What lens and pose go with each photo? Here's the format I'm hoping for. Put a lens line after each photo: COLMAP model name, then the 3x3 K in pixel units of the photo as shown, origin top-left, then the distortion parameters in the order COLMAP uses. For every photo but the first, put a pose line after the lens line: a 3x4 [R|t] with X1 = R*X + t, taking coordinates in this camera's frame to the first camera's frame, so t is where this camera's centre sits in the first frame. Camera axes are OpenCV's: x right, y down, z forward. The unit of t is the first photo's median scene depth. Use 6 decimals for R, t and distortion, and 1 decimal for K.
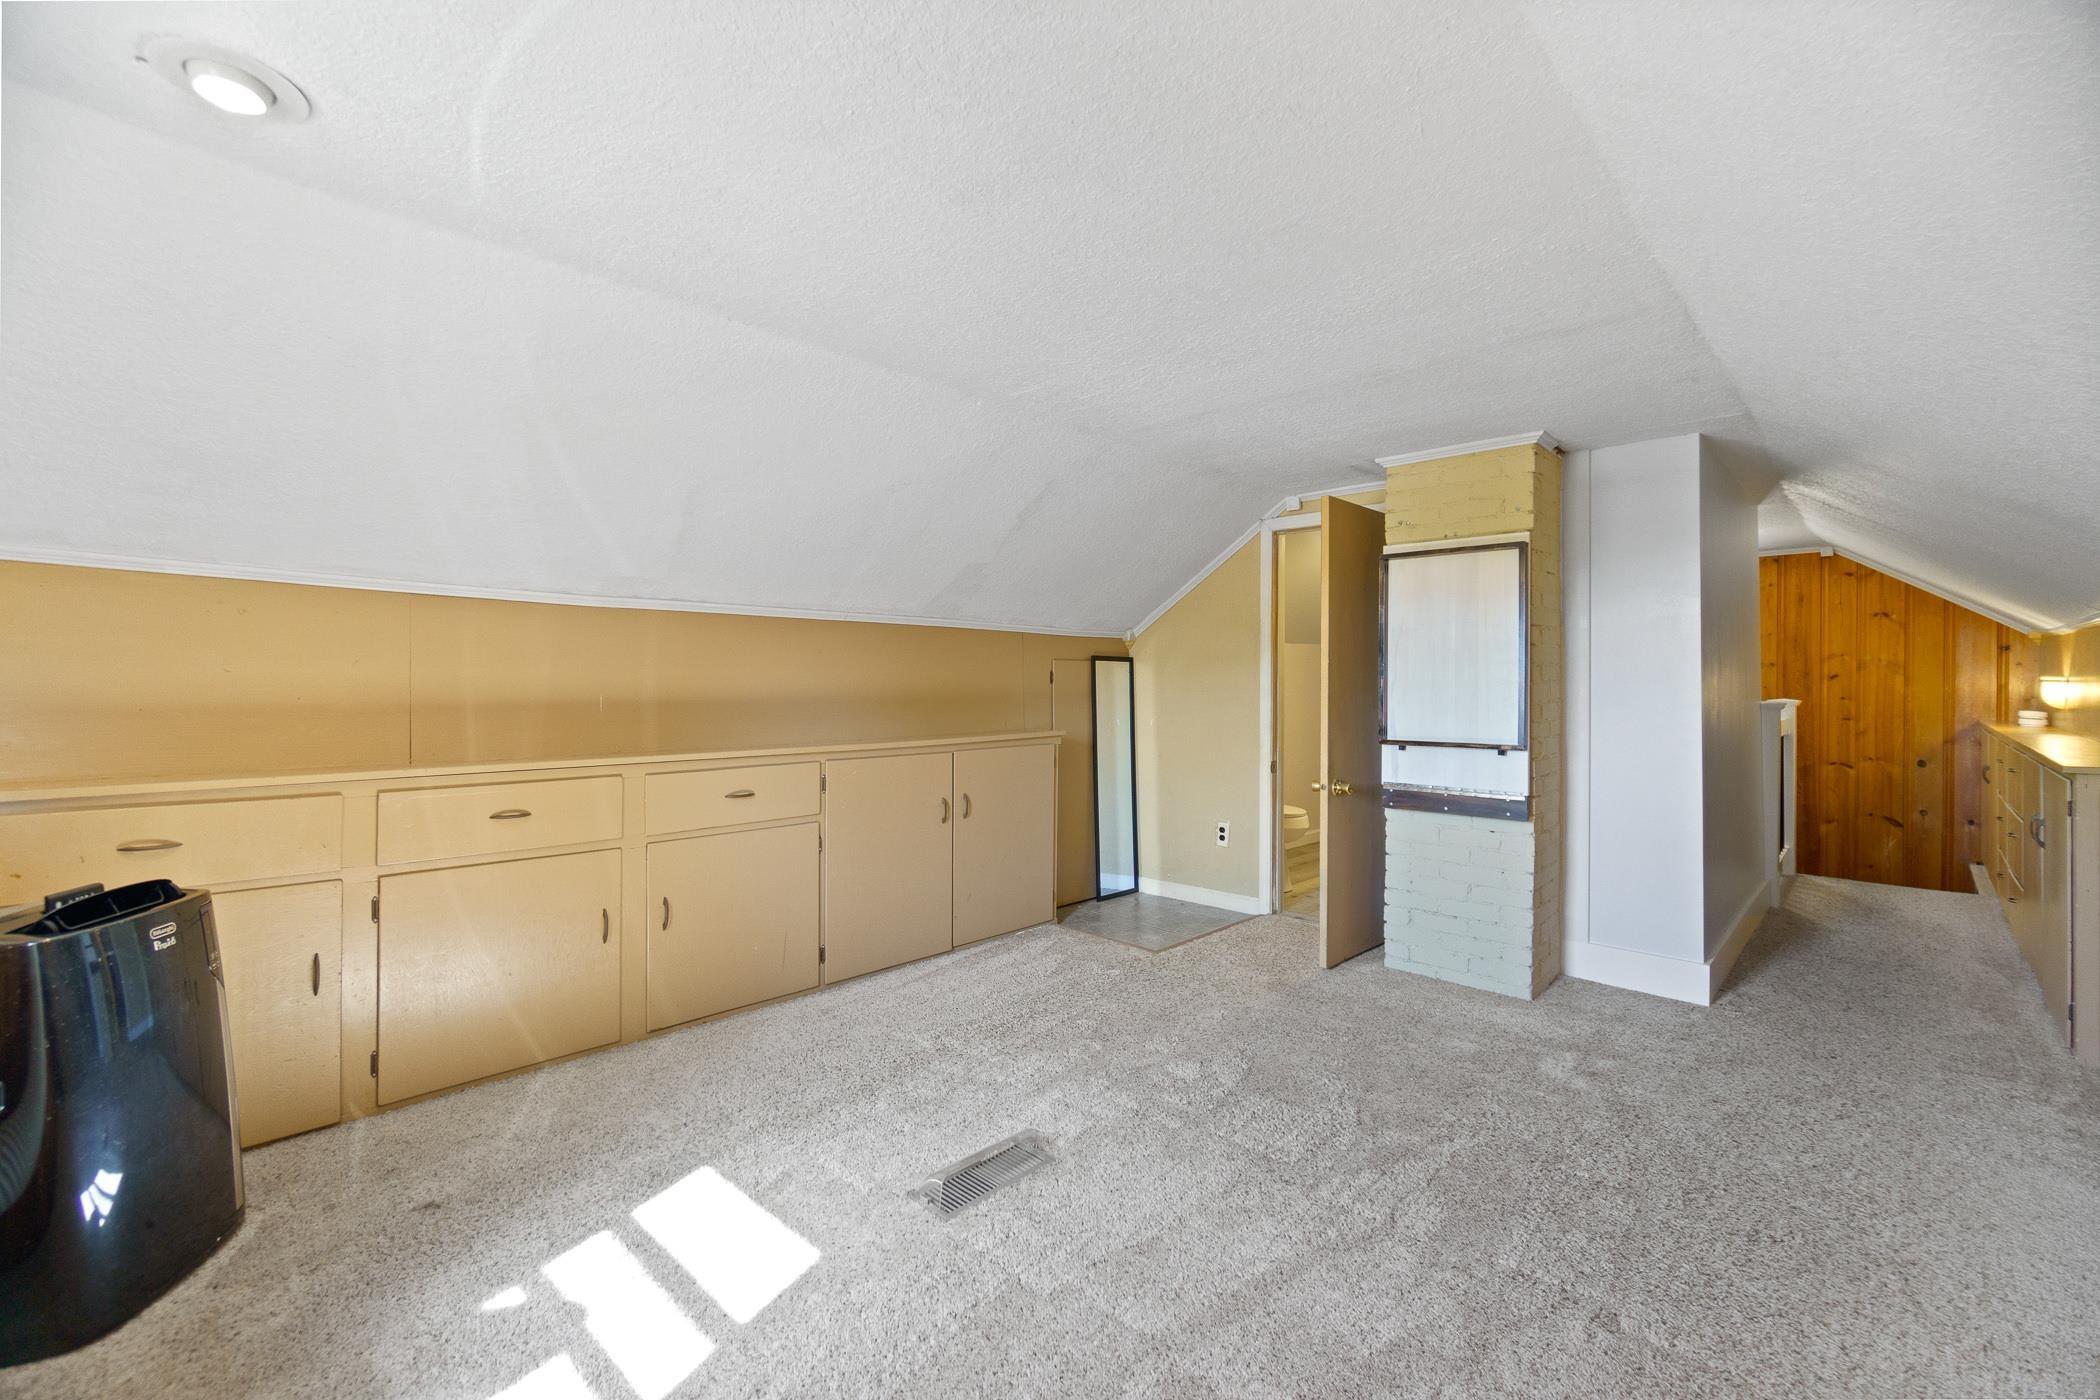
lens RADIAL K [[906.9, 0, 1043.5], [0, 906.9, 681.3], [0, 0, 1]] dist [0.000150, -0.000098]
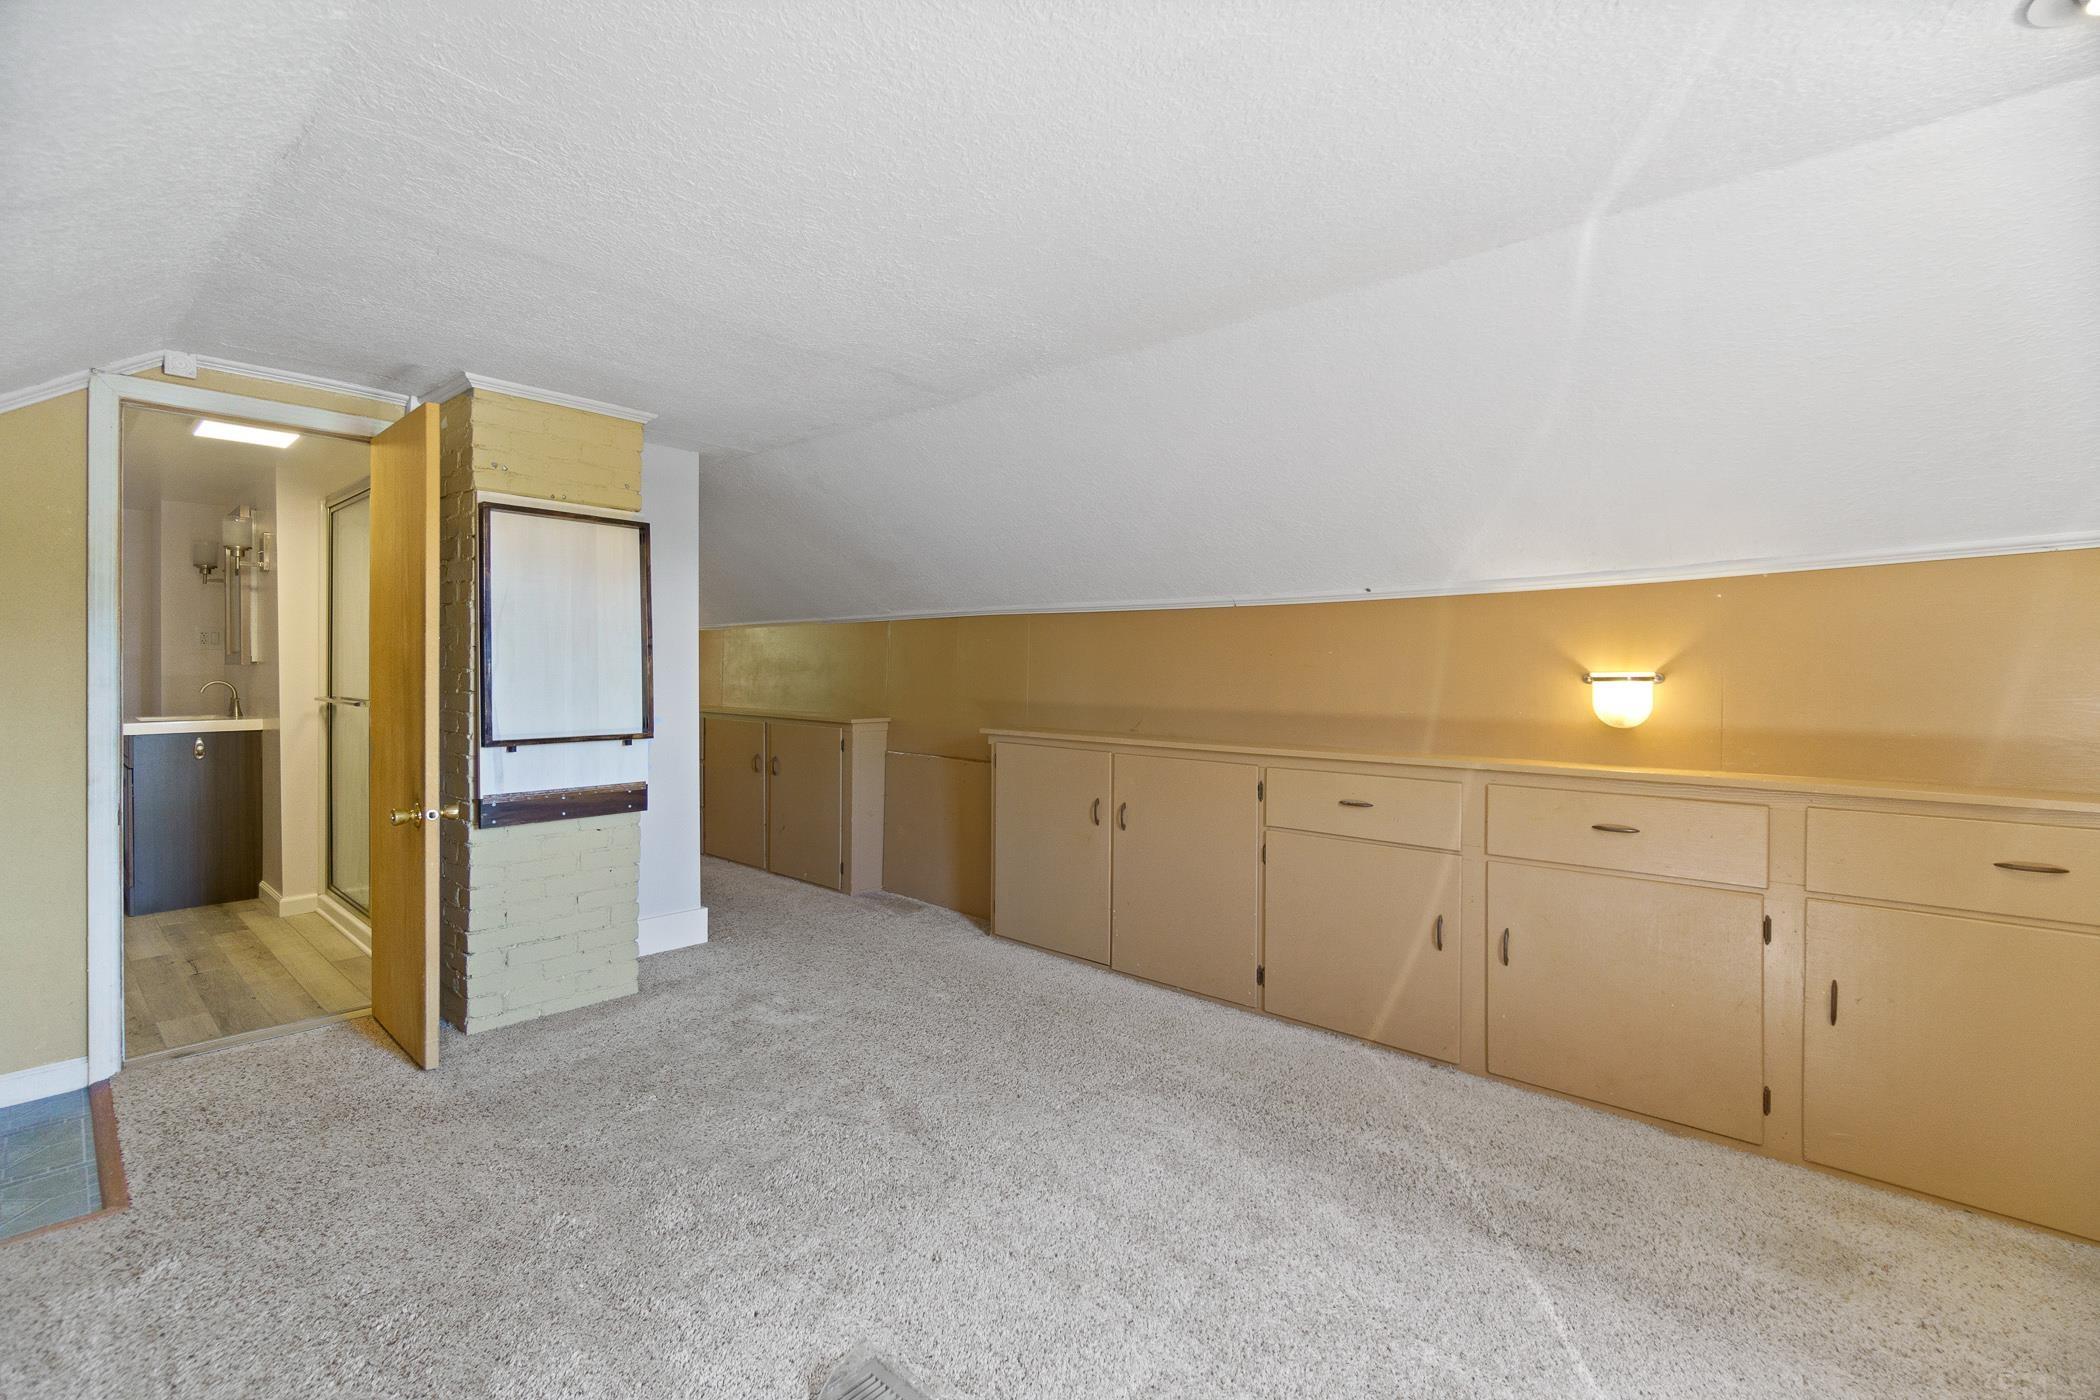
lens RADIAL K [[906.9, 0, 1043.5], [0, 906.9, 681.3], [0, 0, 1]] dist [0.000150, -0.000098]
pose [[-0.044080, -0.014103, 0.998928, -0.435452], [-0.010170, 0.999855, 0.013667, -0.002405], [-0.998976, -0.009556, -0.044217, 0.579039]]
